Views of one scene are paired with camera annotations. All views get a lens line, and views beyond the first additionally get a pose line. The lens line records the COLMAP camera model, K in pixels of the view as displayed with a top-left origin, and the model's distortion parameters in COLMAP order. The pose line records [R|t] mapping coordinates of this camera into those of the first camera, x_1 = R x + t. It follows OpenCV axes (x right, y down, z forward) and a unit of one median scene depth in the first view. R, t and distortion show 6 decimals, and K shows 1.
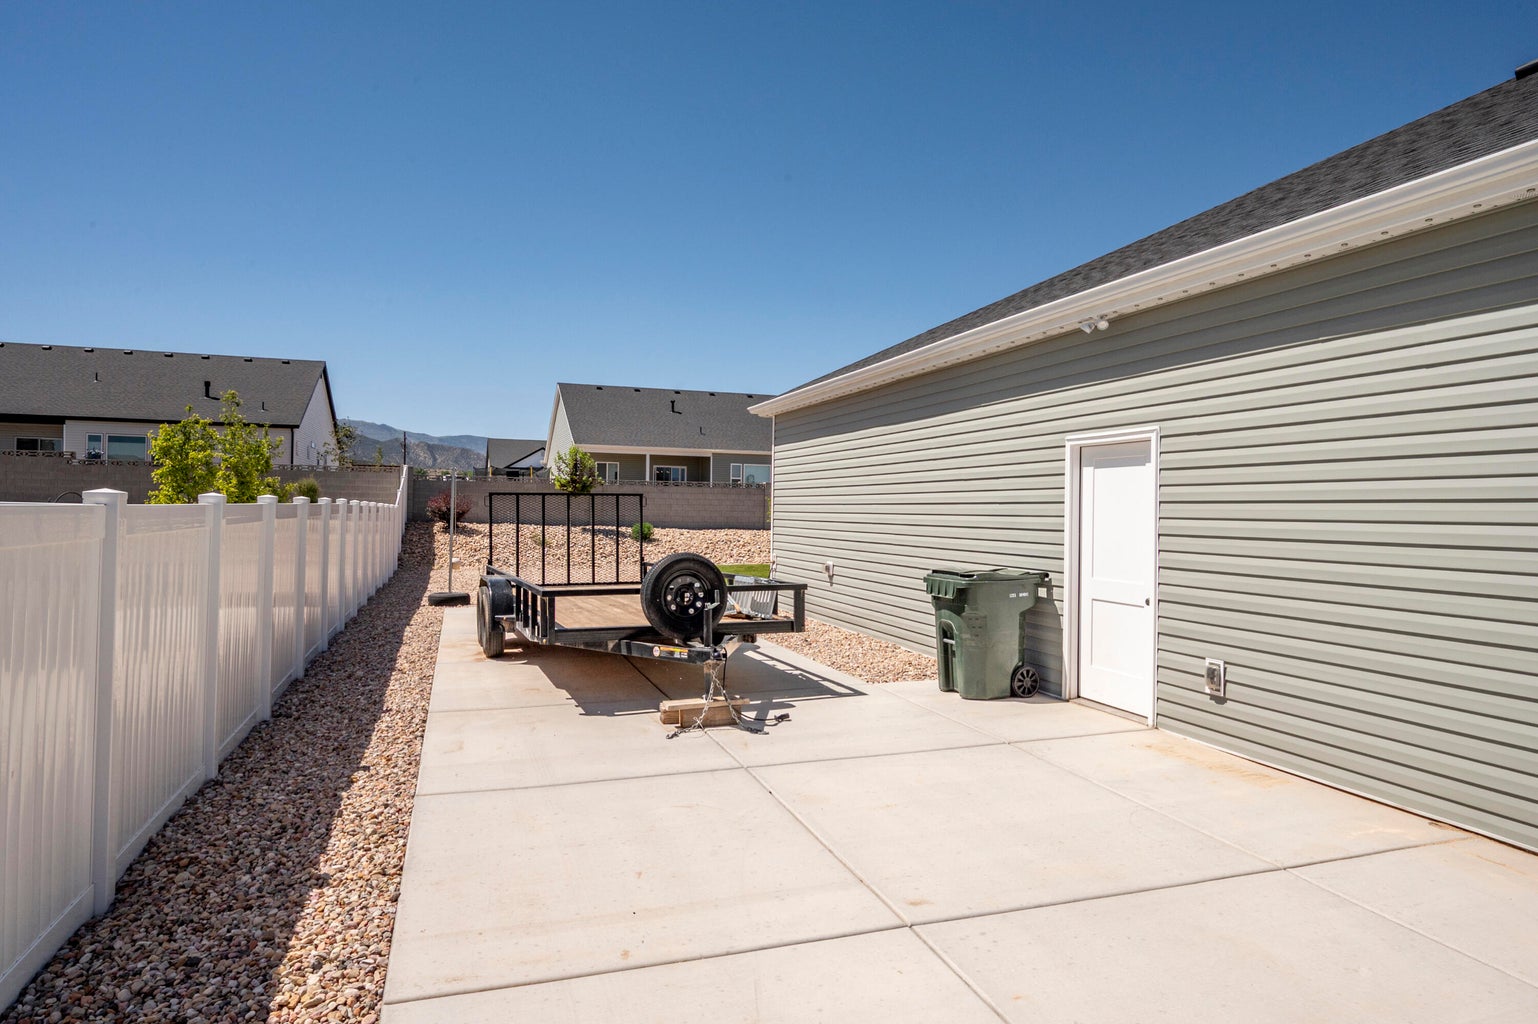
lens RADIAL K [[918.6, 0, 767.2], [0, 918.6, 504.6], [0, 0, 1]] dist [0.000833, -0.000163]
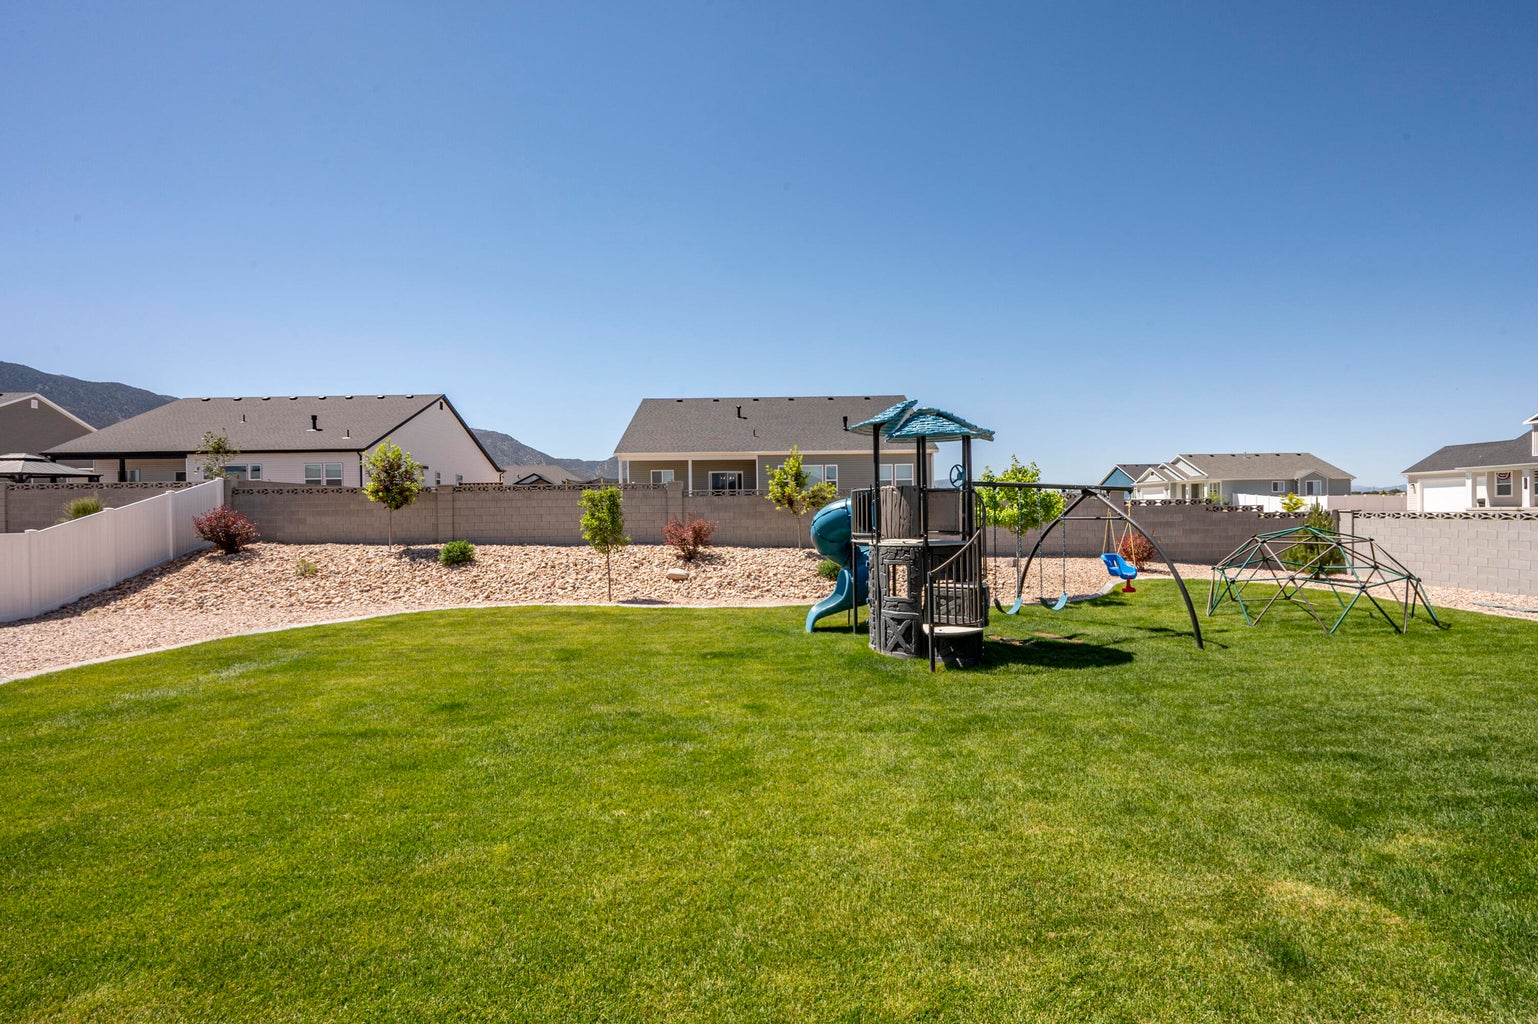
lens RADIAL K [[670.2, 0, 763.2], [0, 670.2, 511.1], [0, 0, 1]] dist [-0.001110, 0.000168]
pose [[0.942546, -0.026355, -0.333034, 0.201424], [0.027985, 0.999608, 0.000099, 0.002120], [0.332901, -0.009413, 0.942915, 0.391505]]
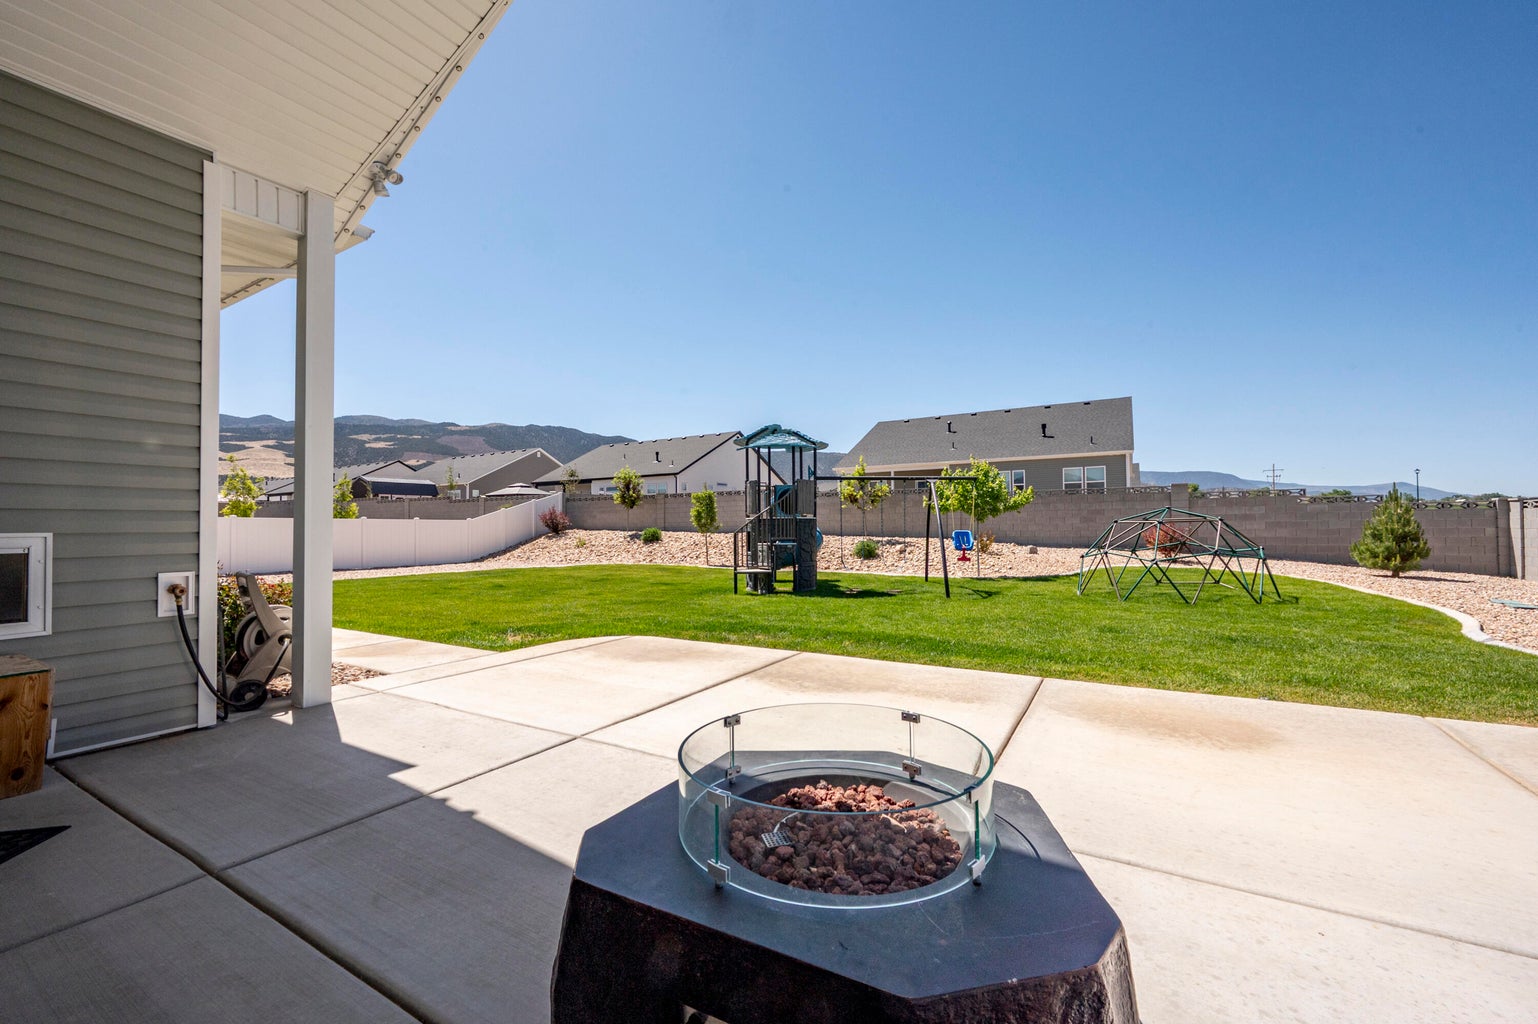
lens RADIAL K [[605.5, 0, 767.1], [0, 605.5, 516.3], [0, 0, 1]] dist [0.000128, -0.000081]
pose [[0.643276, -0.032462, -0.764946, 0.400658], [0.023623, 0.999467, -0.022549, 0.018931], [0.765270, -0.003565, 0.643700, 0.419244]]
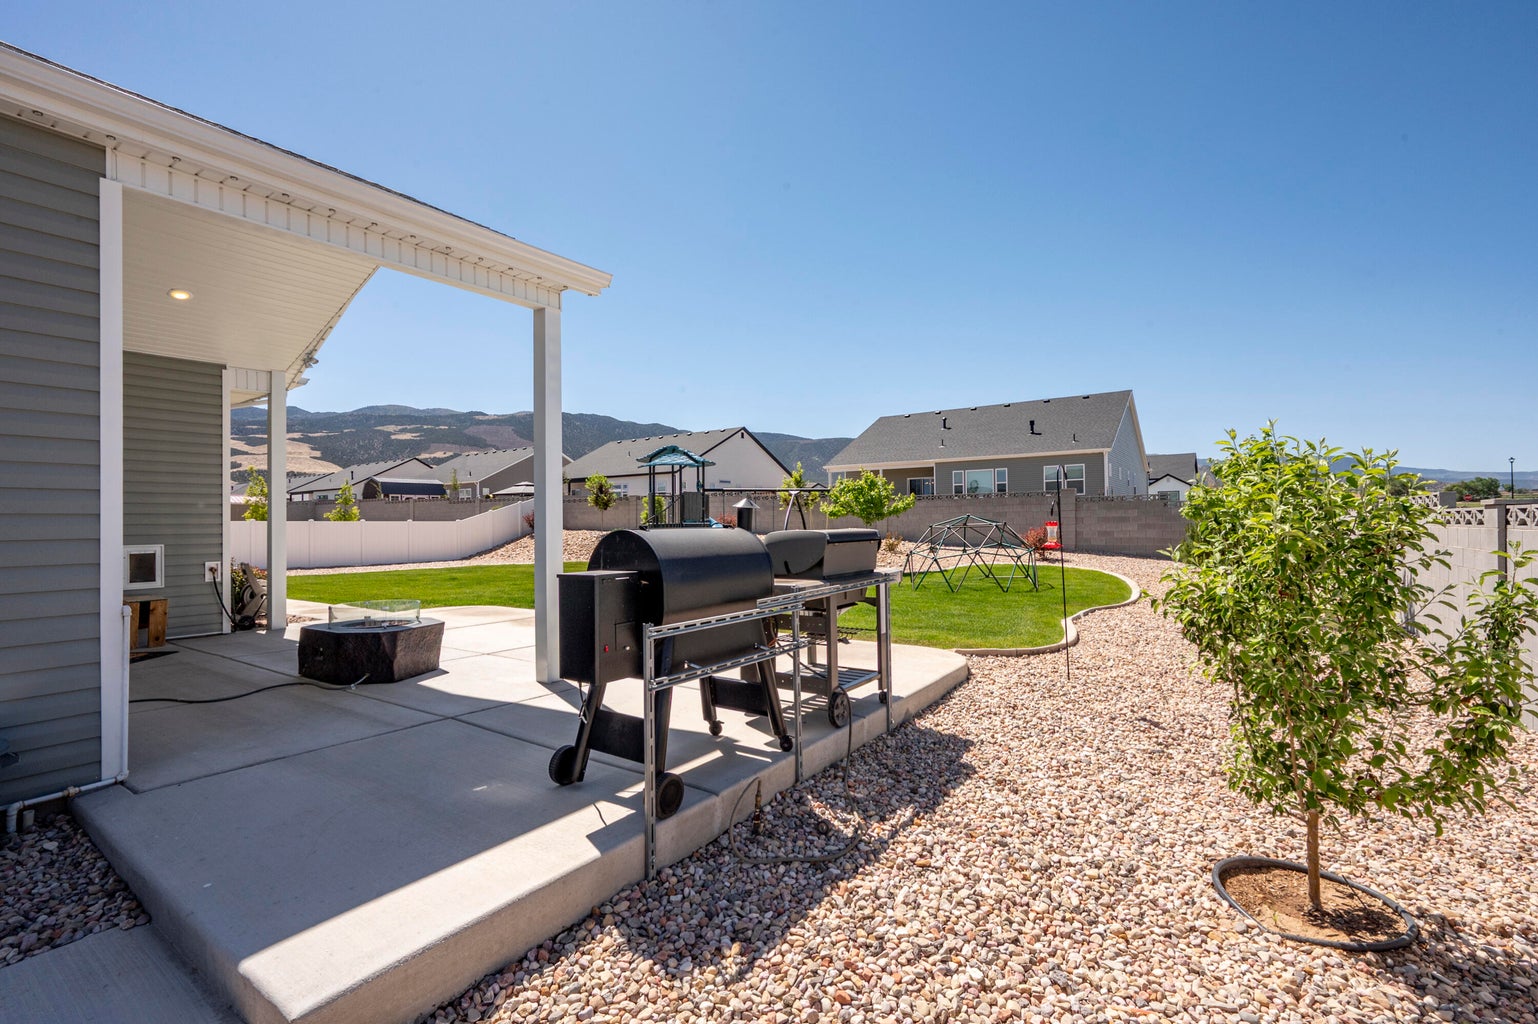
lens RADIAL K [[670.2, 0, 772.4], [0, 670.2, 516.6], [0, 0, 1]] dist [-0.001110, 0.000168]
pose [[0.588345, -0.027551, -0.808140, 0.533321], [0.026023, 0.999547, -0.015131, 0.016847], [0.808191, -0.012128, 0.588795, 0.427475]]
